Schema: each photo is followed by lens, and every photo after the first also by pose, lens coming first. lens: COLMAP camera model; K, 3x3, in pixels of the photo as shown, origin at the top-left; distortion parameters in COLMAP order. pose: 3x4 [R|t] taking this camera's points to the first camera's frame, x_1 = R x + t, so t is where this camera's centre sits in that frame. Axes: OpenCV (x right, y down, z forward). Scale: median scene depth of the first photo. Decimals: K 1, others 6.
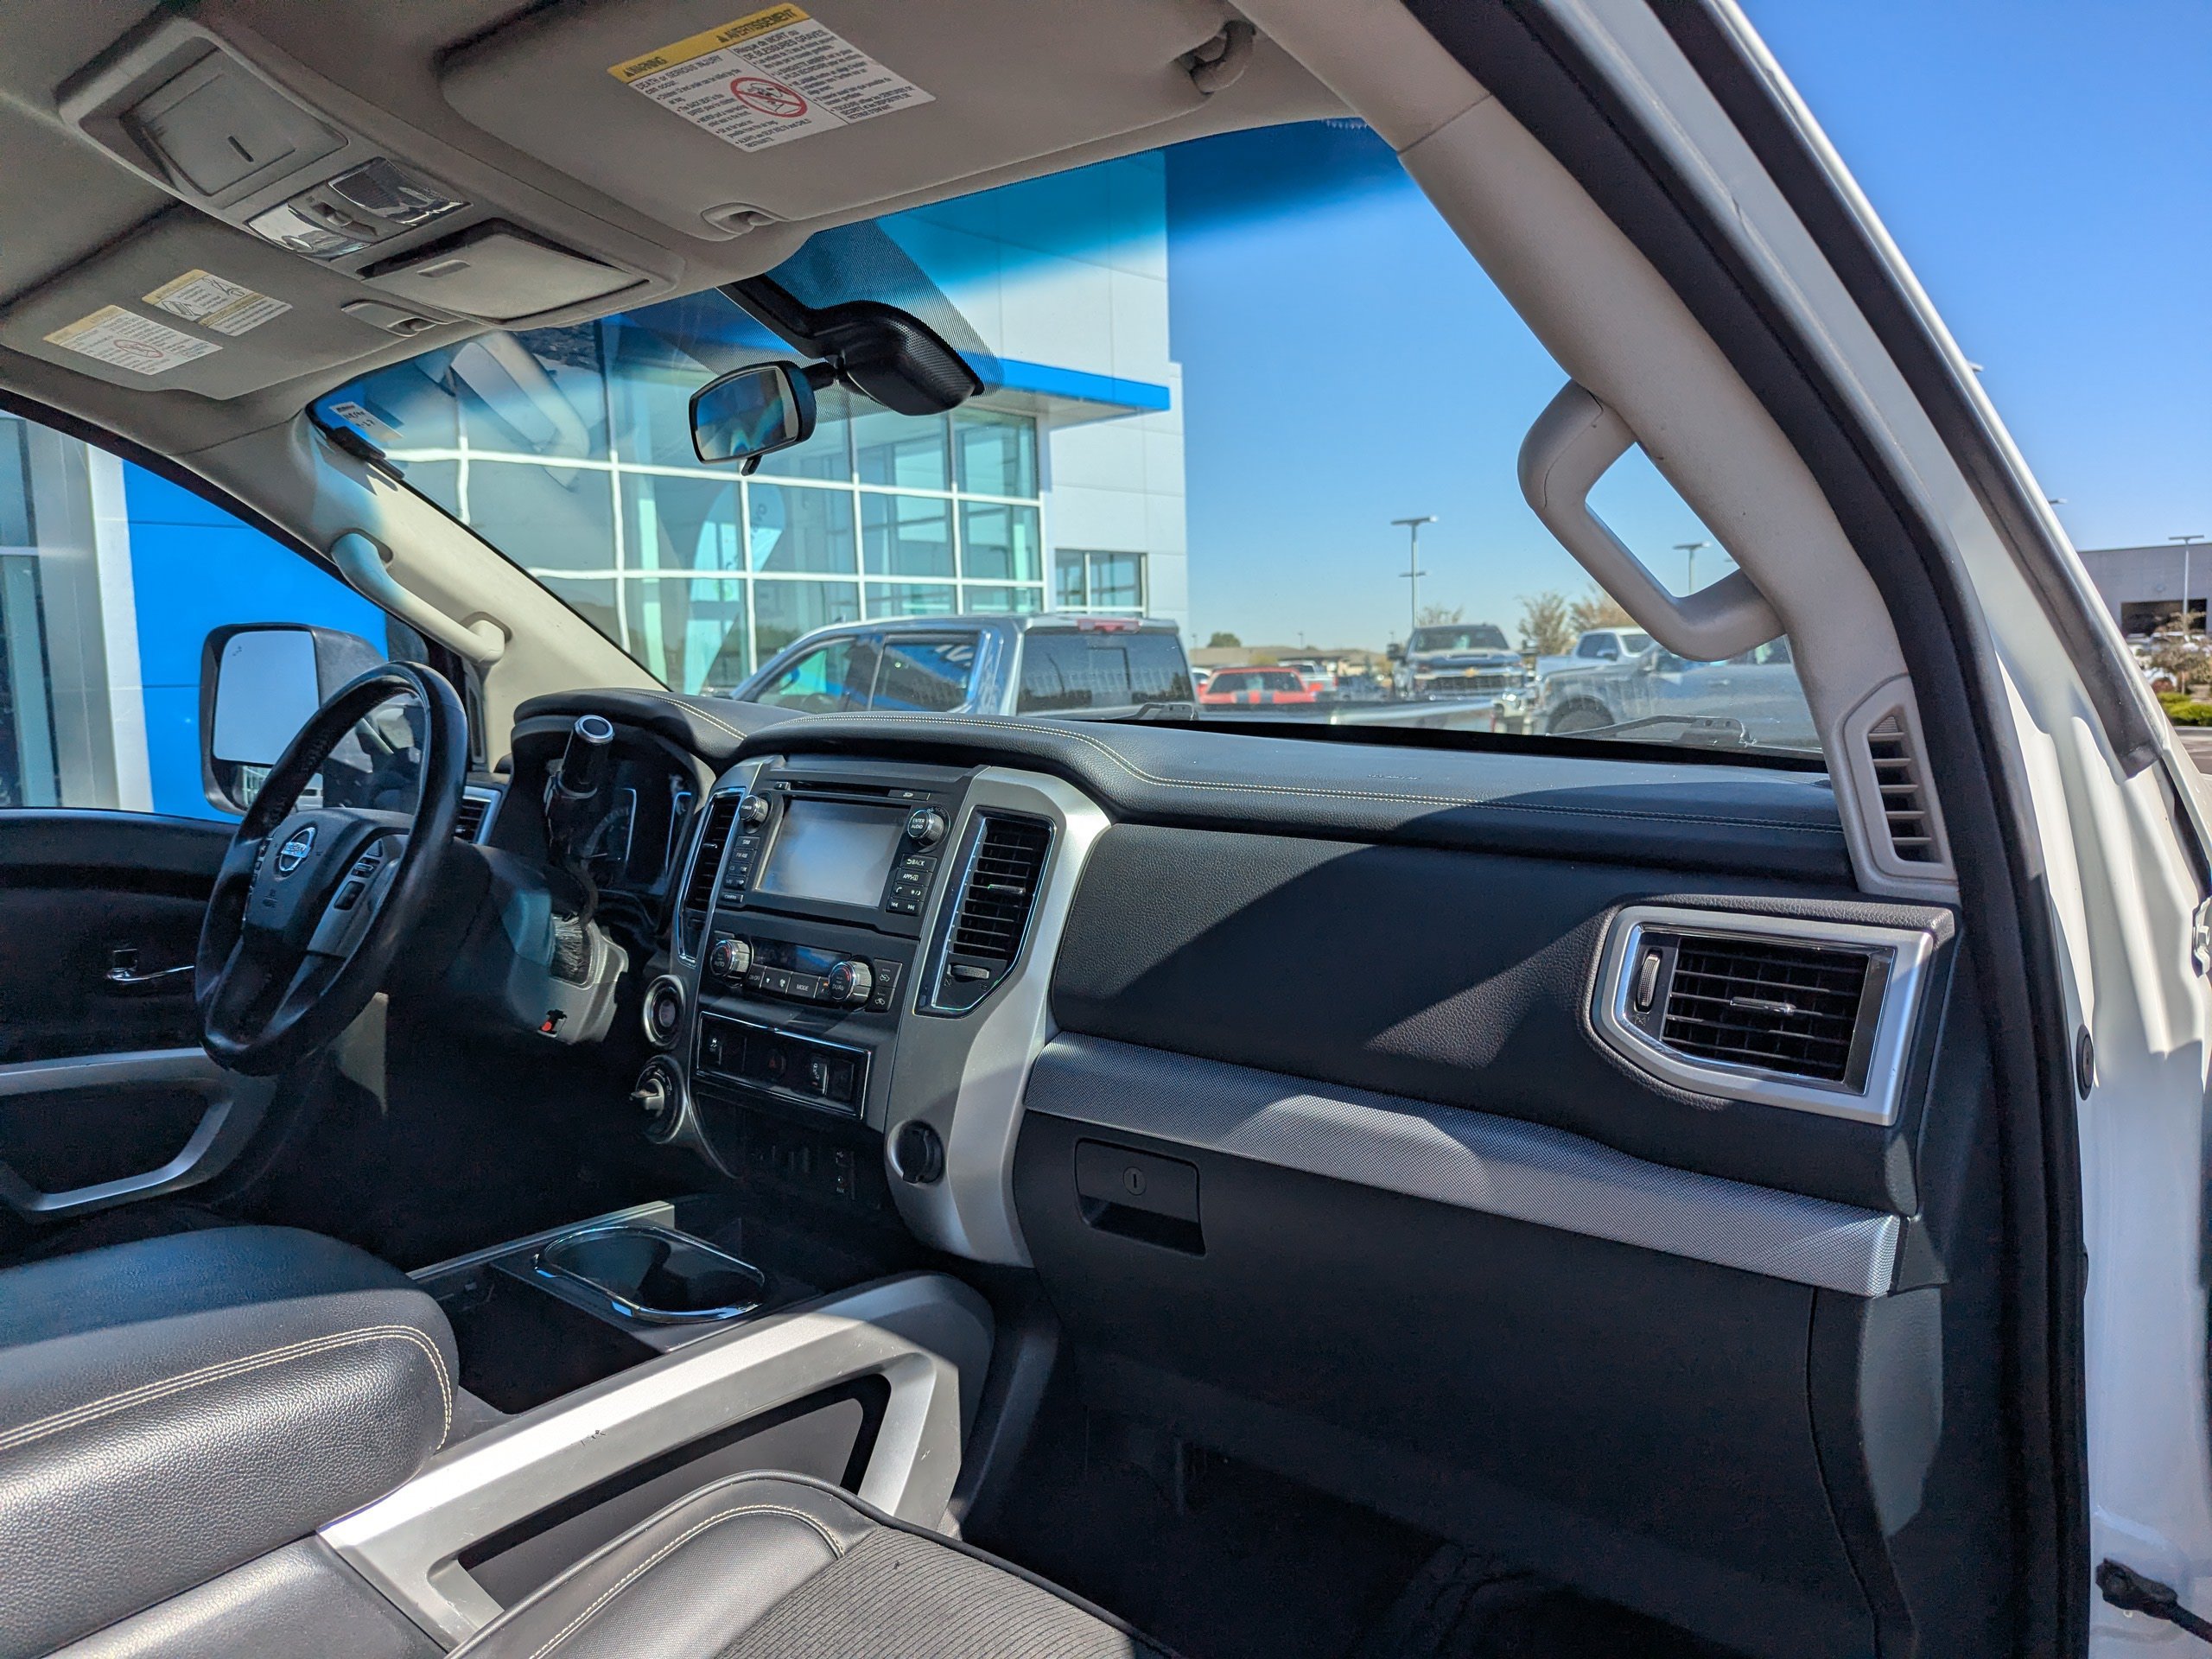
lens RADIAL K [[1564.0, 0, 1150.9], [0, 1564.0, 799.3], [0, 0, 1]] dist [0.056391, -0.049351]
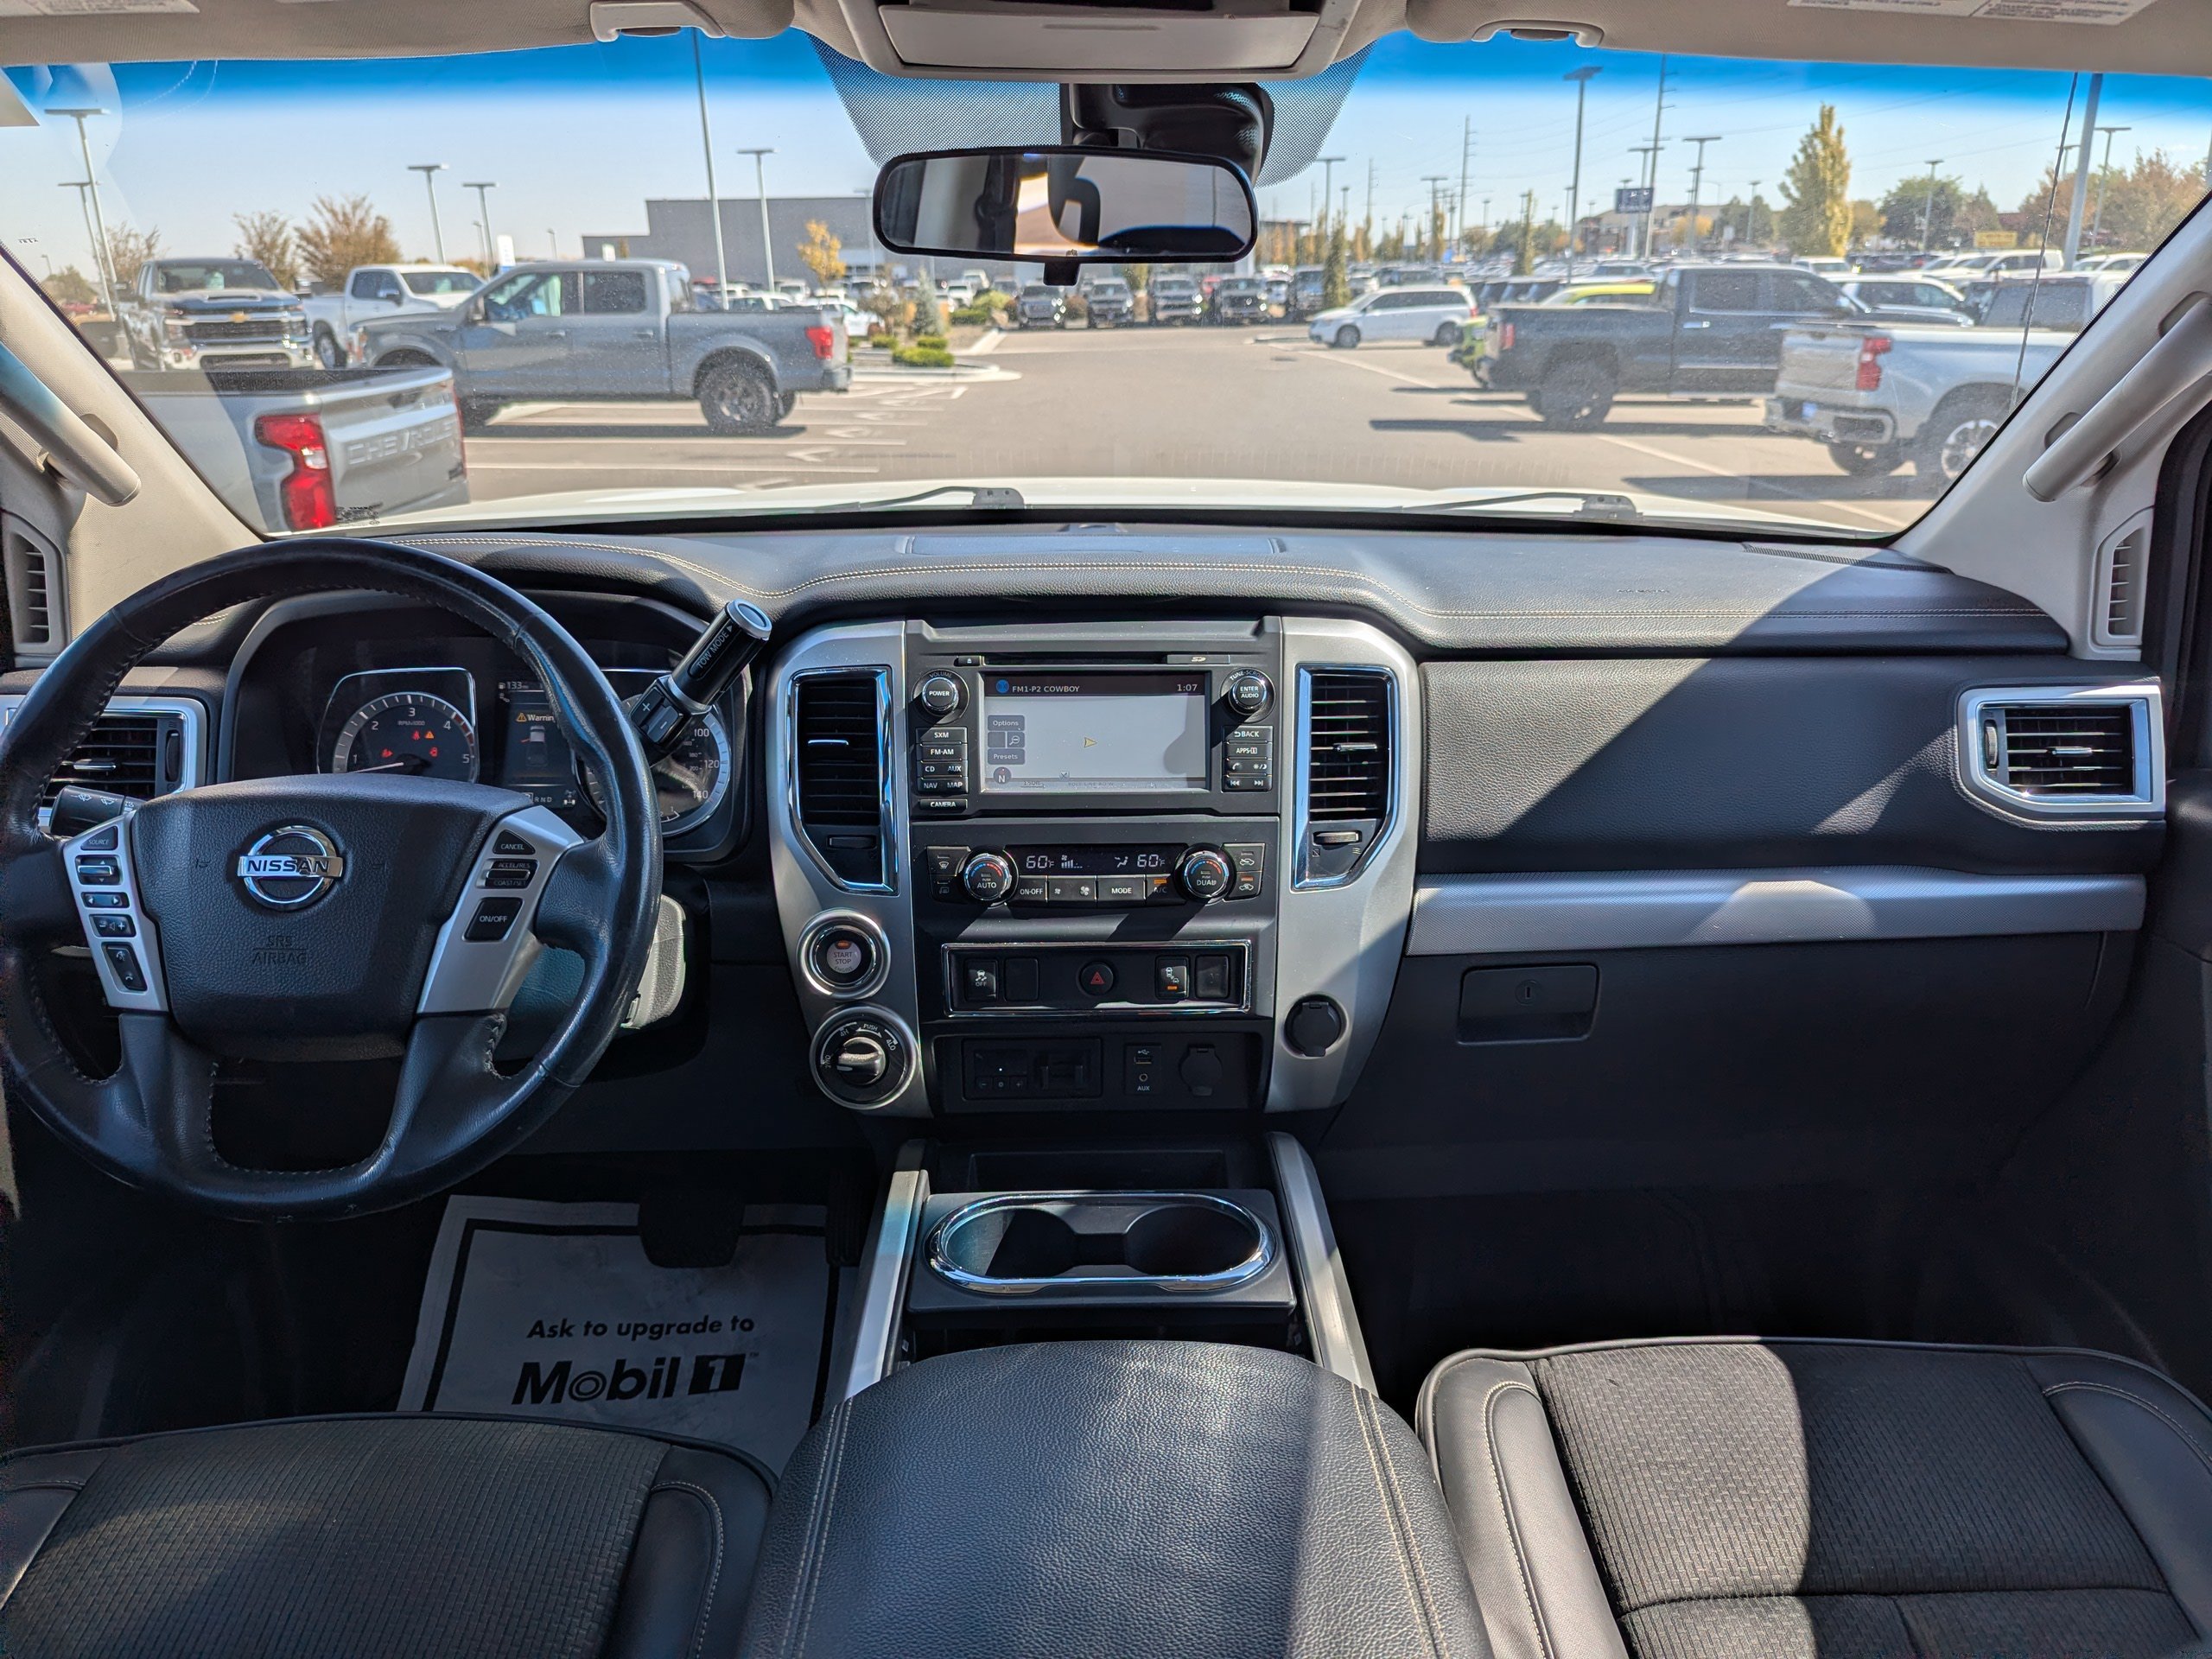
lens RADIAL K [[1564.0, 0, 1140.7], [0, 1564.0, 789.9], [0, 0, 1]] dist [0.056391, -0.049351]
pose [[0.737280, -0.194649, 0.646939, -0.730811], [0.052431, 0.971193, 0.232456, -0.132181], [-0.673550, -0.137466, 0.726246, 0.338957]]
